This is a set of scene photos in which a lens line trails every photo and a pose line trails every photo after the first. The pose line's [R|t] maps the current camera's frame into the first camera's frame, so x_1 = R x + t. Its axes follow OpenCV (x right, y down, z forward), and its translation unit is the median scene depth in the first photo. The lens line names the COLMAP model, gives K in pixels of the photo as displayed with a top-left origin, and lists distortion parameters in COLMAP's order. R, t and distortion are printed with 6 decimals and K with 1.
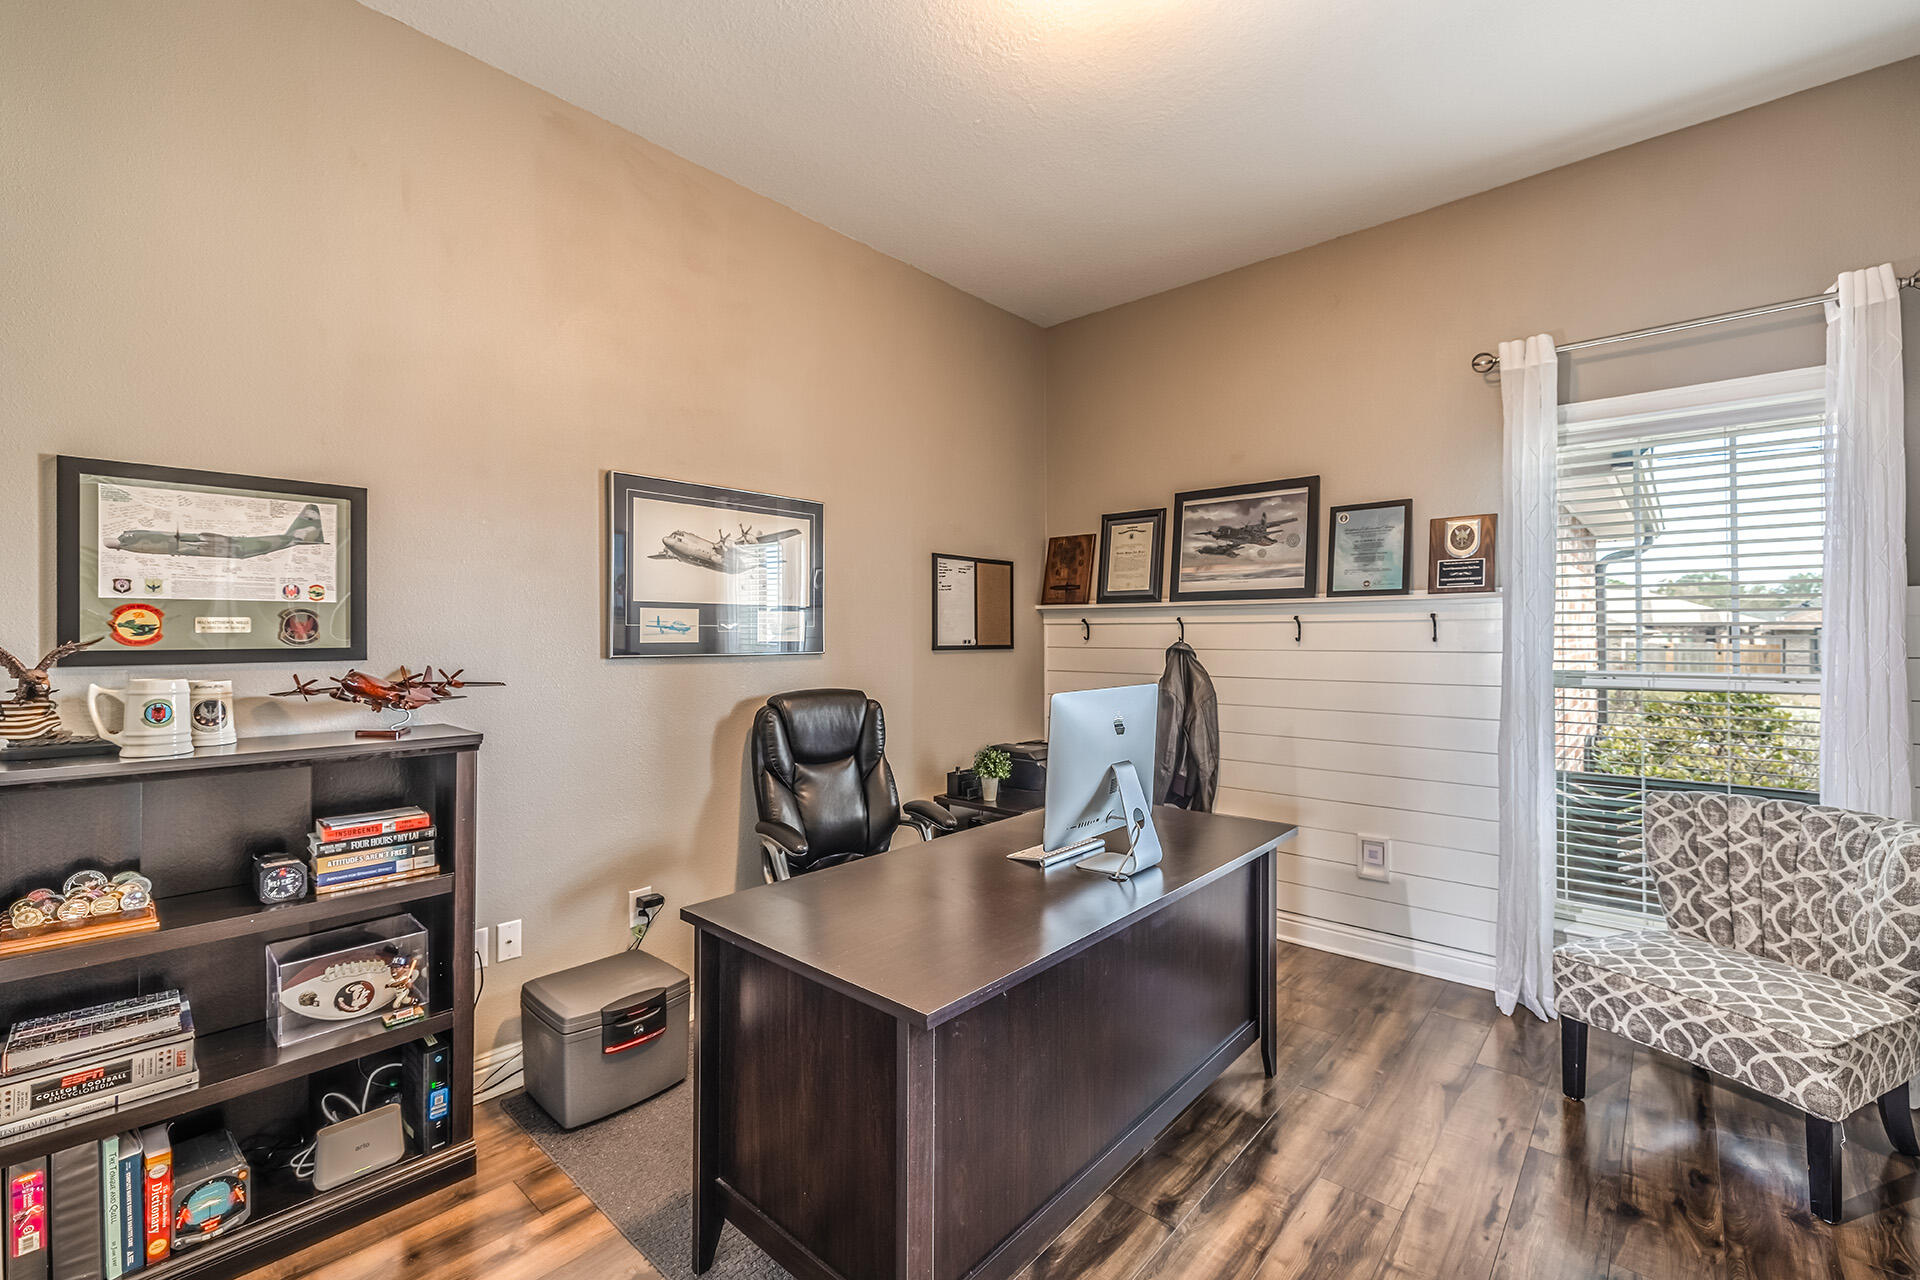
lens RADIAL K [[806.2, 0, 993.1], [0, 806.2, 634.1], [0, 0, 1]] dist [0.000402, 0.000033]
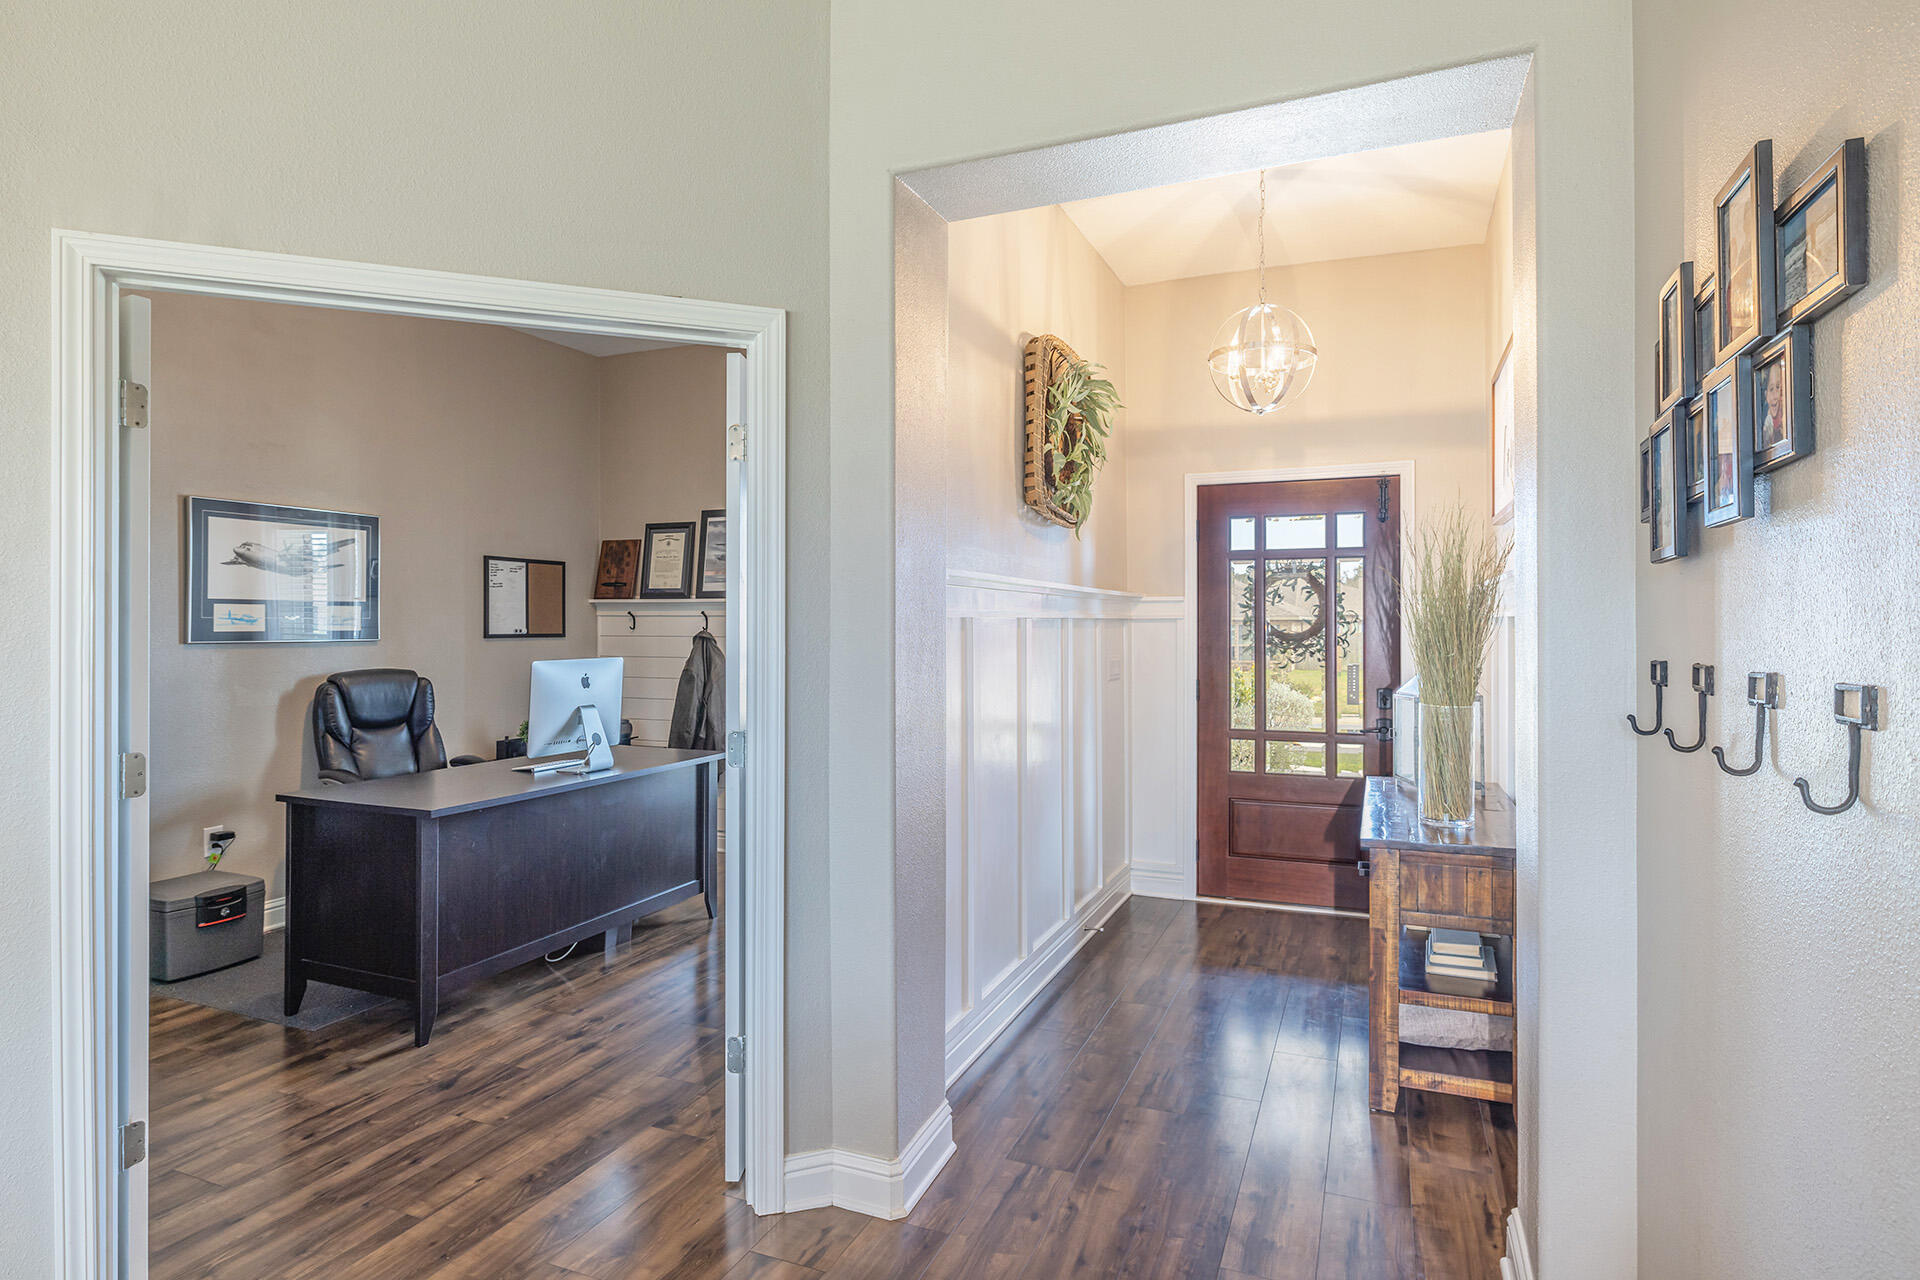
lens RADIAL K [[1015.4, 0, 964.2], [0, 1015.4, 619.4], [0, 0, 1]] dist [0.002379, 0.000111]
pose [[0.952074, 0.002139, 0.305861, 0.162516], [-0.001199, 0.999994, -0.003261, -0.003872], [-0.305866, 0.002738, 0.952070, -0.734999]]
